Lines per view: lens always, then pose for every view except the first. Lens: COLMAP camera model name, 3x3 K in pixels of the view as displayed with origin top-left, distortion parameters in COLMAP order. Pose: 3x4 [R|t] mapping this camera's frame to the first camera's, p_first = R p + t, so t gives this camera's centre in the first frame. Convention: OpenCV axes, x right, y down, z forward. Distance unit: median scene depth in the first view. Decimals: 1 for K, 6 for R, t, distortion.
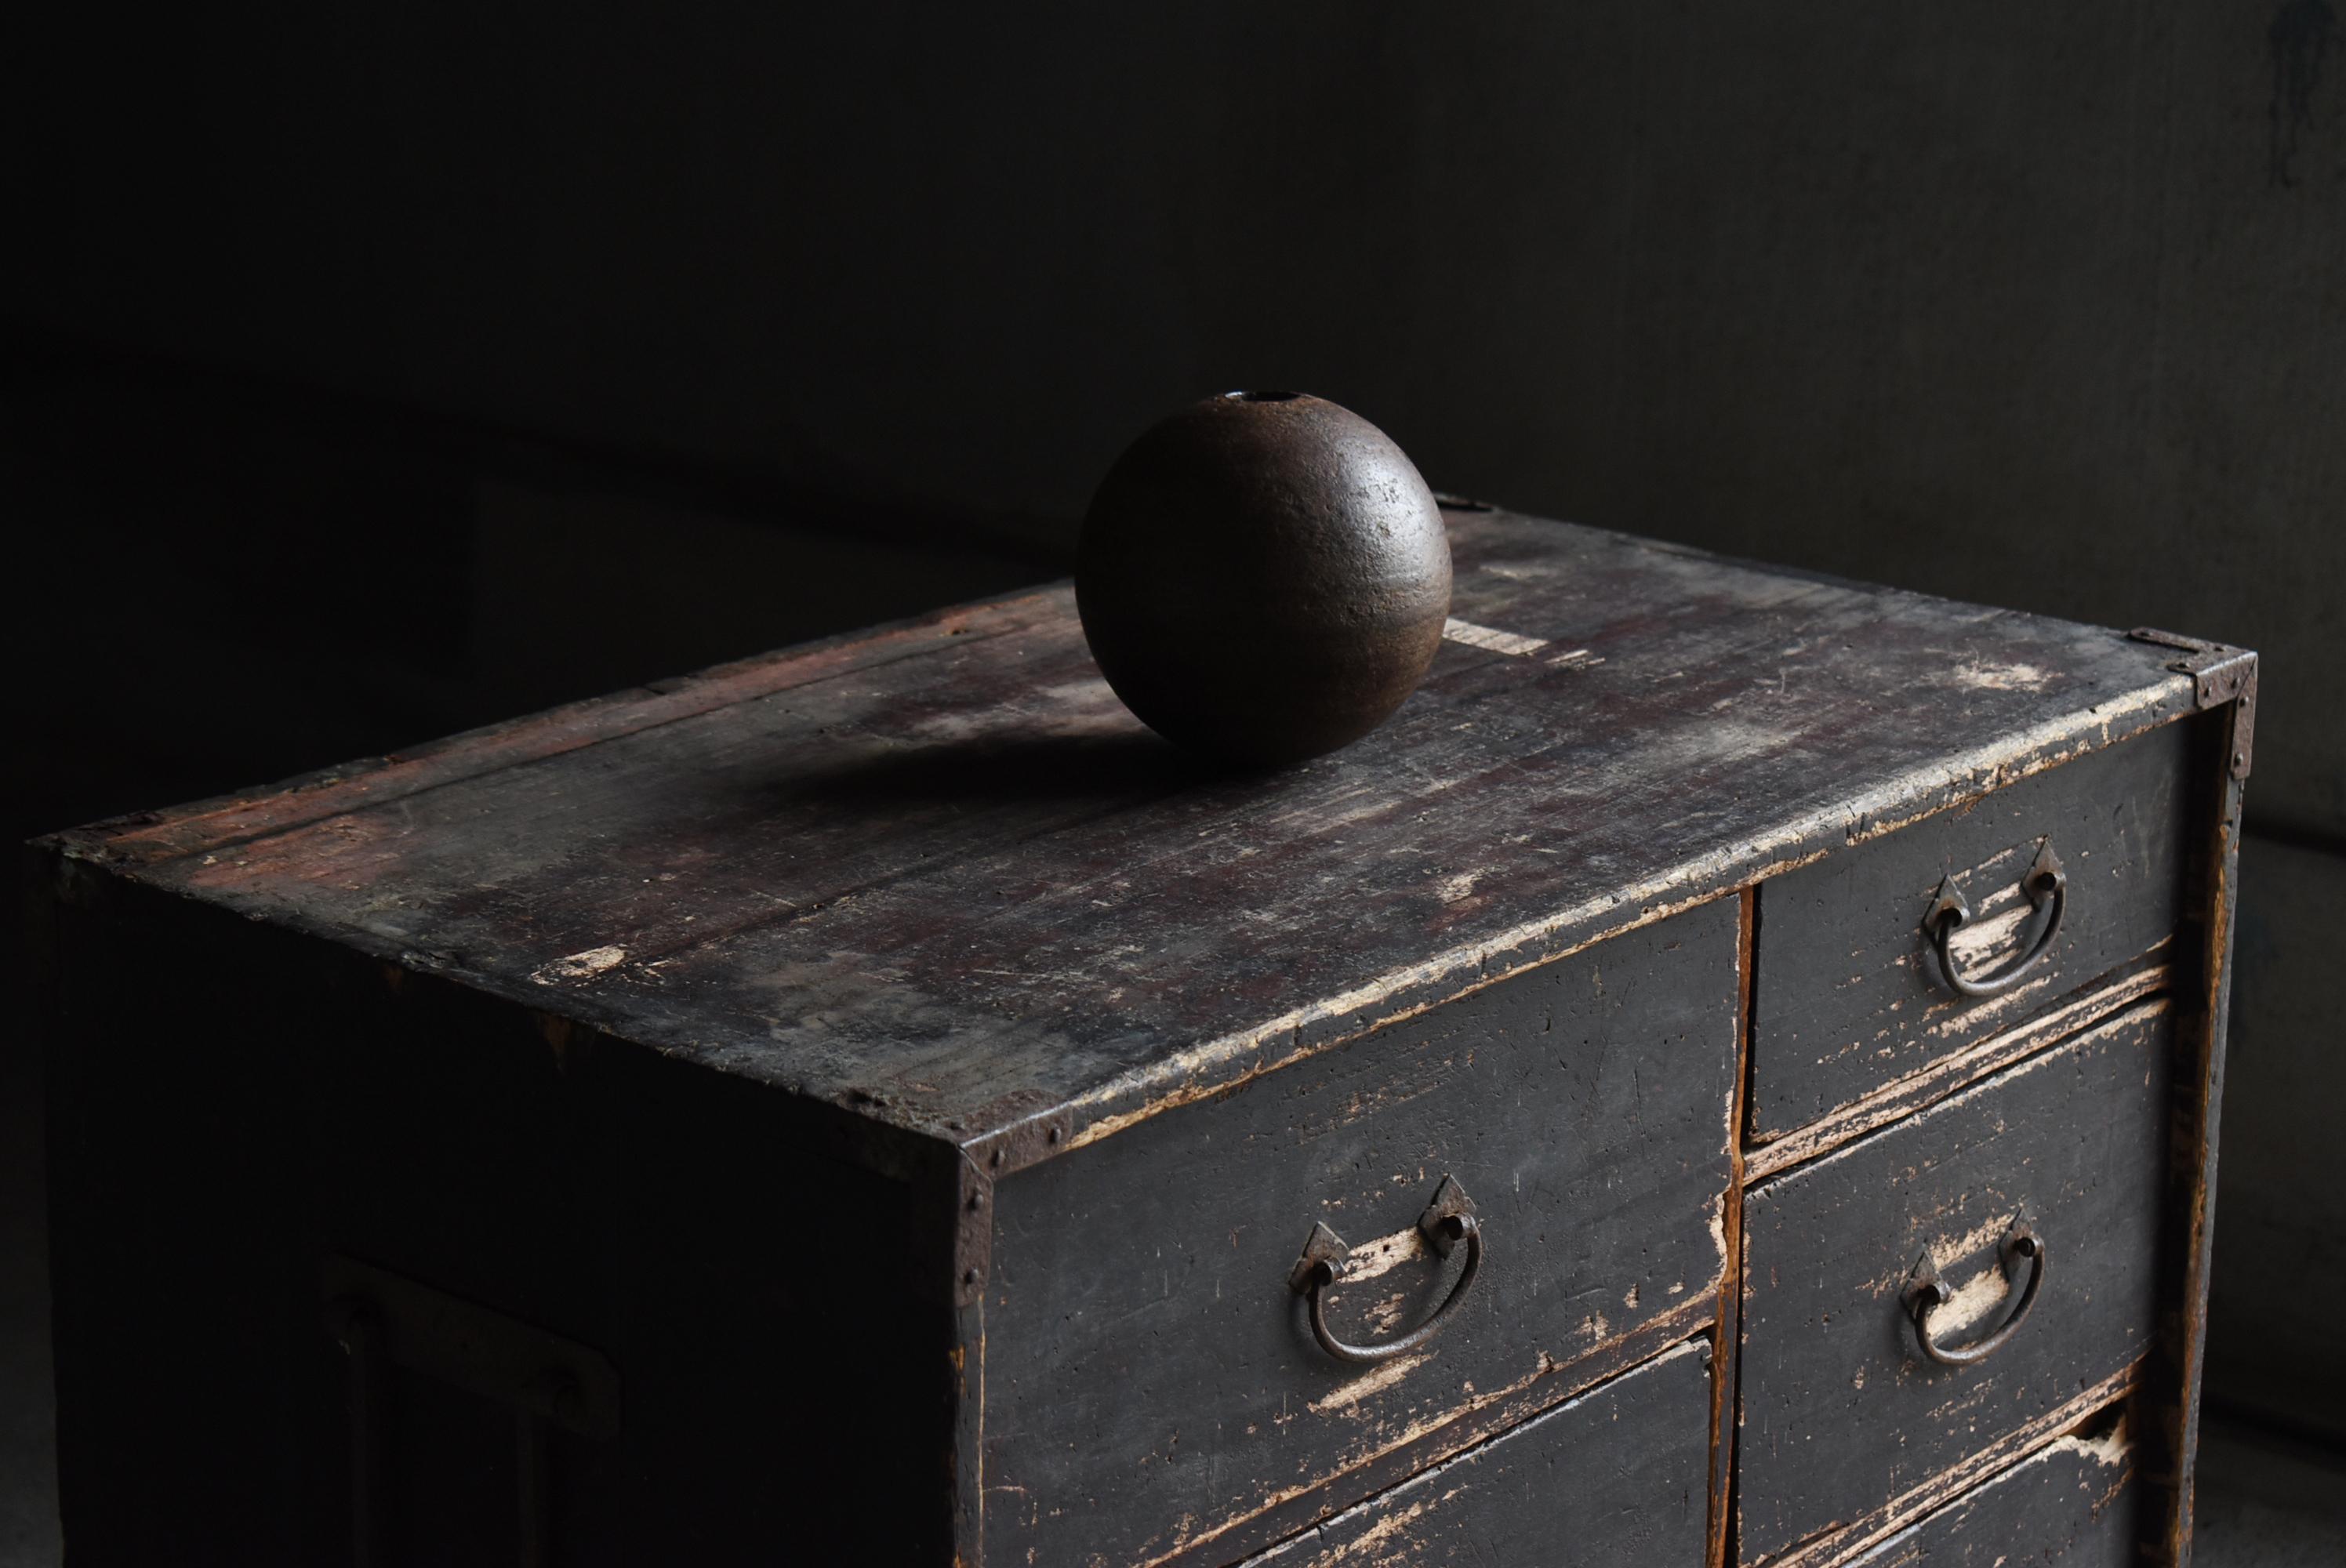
lens RADIAL K [[5348.8, 0, 1169.9], [0, 5348.8, 782.6], [0, 0, 1]] dist [0.053763, 0.000000]
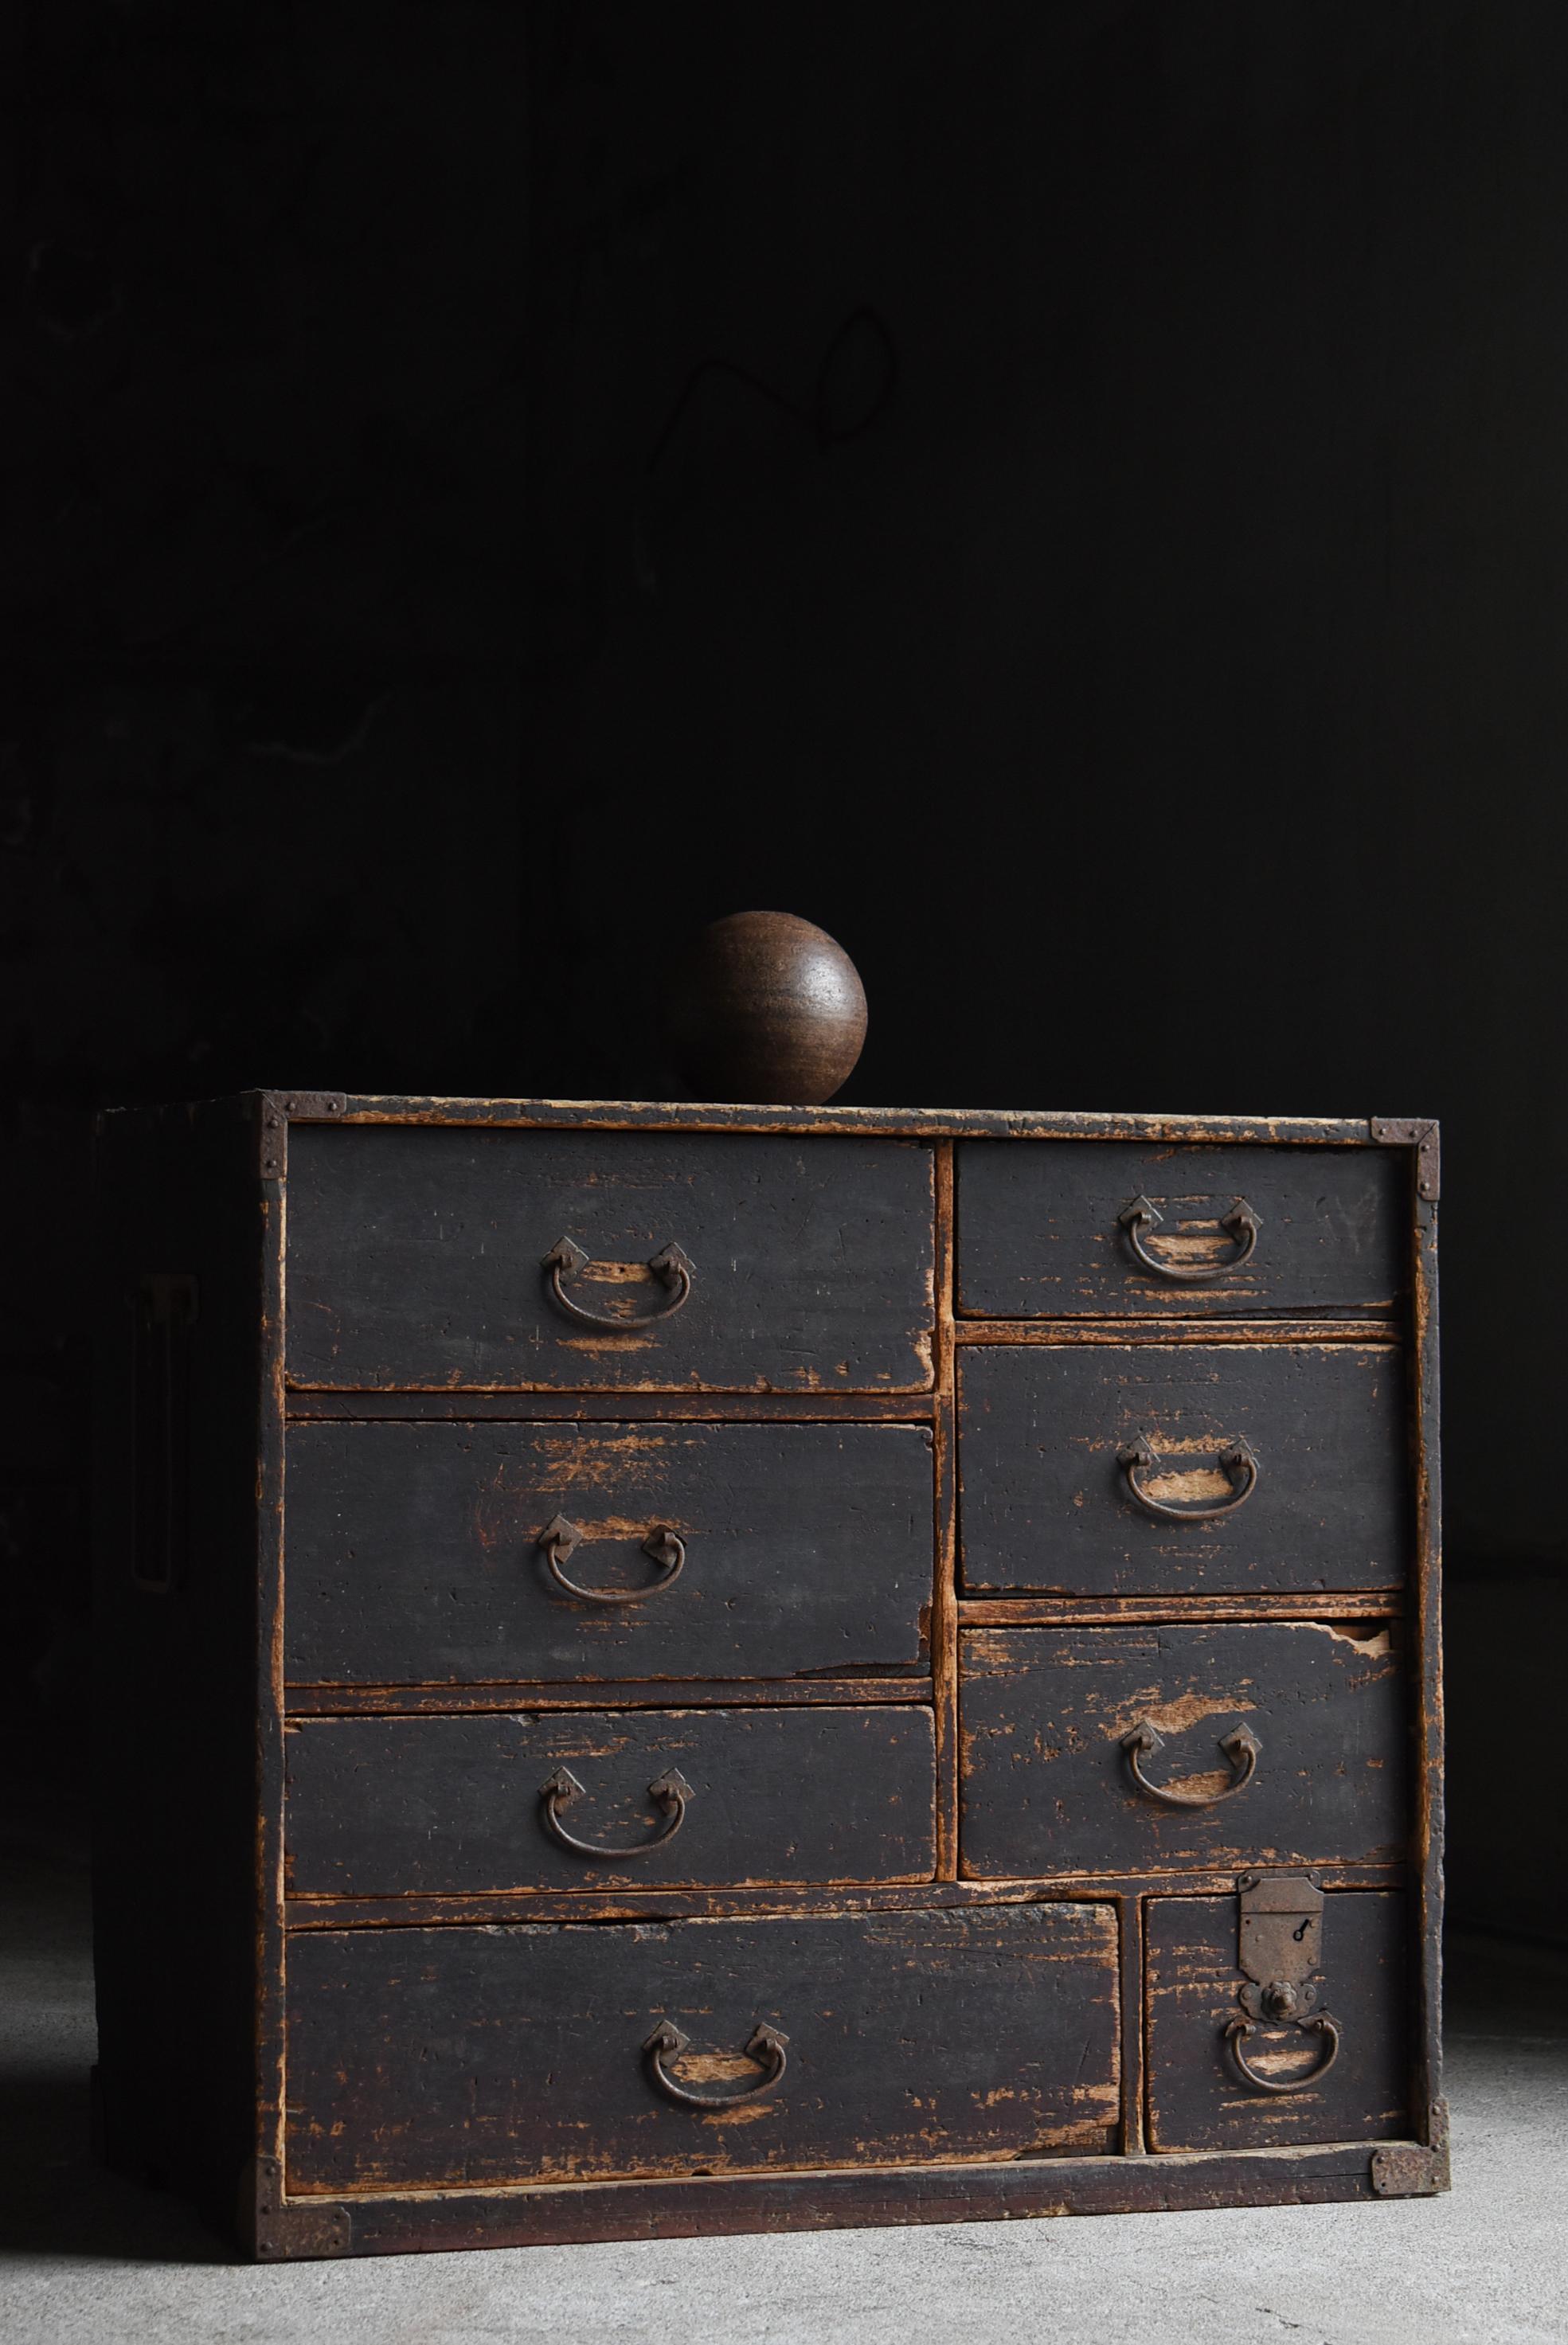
lens RADIAL K [[5347.1, 0, 793.7], [0, 5347.1, 1178.4], [0, 0, 1]] dist [0.053763, 0.000000]
pose [[0.872660, -0.025855, -0.487643, 0.949063], [-0.128375, 0.951327, -0.280173, 0.542140], [0.471152, 0.307097, 0.826866, -0.475155]]
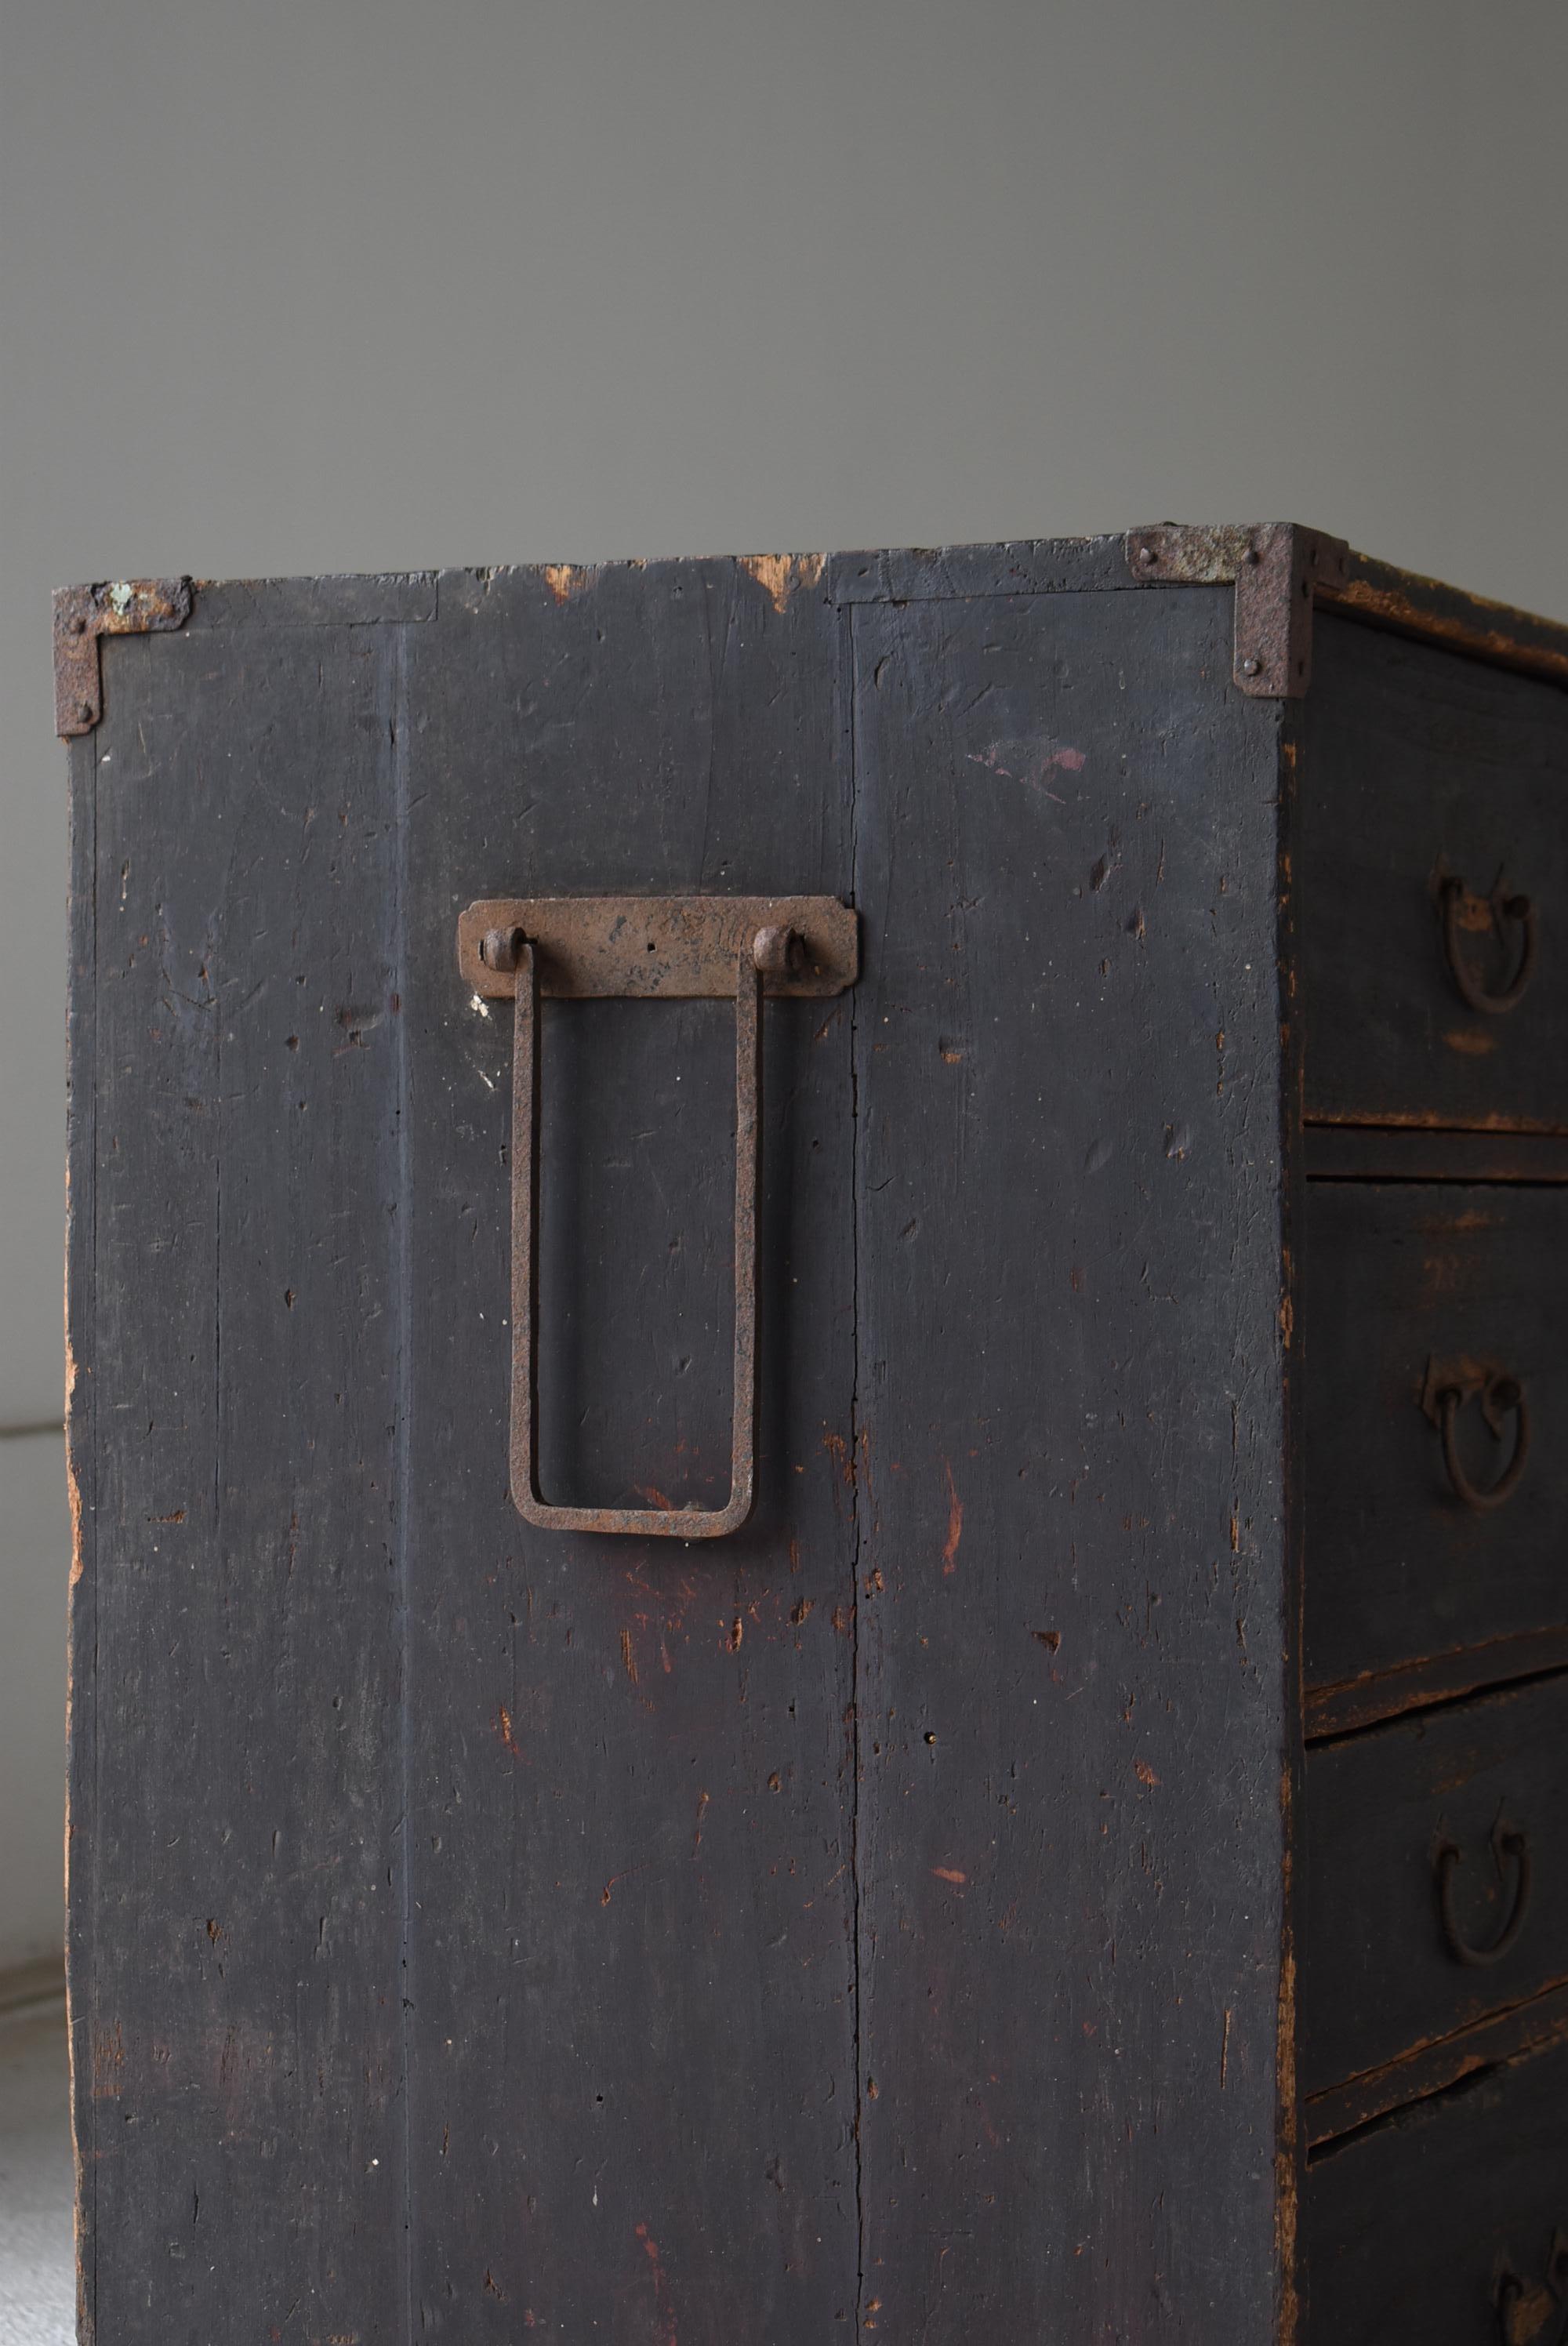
lens RADIAL K [[5348.8, 0, 777.9], [0, 5348.8, 1182.5], [0, 0, 1]] dist [0.053763, 0.000000]
pose [[0.961899, -0.017076, 0.272870, -0.351641], [0.092925, 0.959051, -0.267554, 0.382017], [-0.257128, 0.282717, 0.924098, 0.107840]]
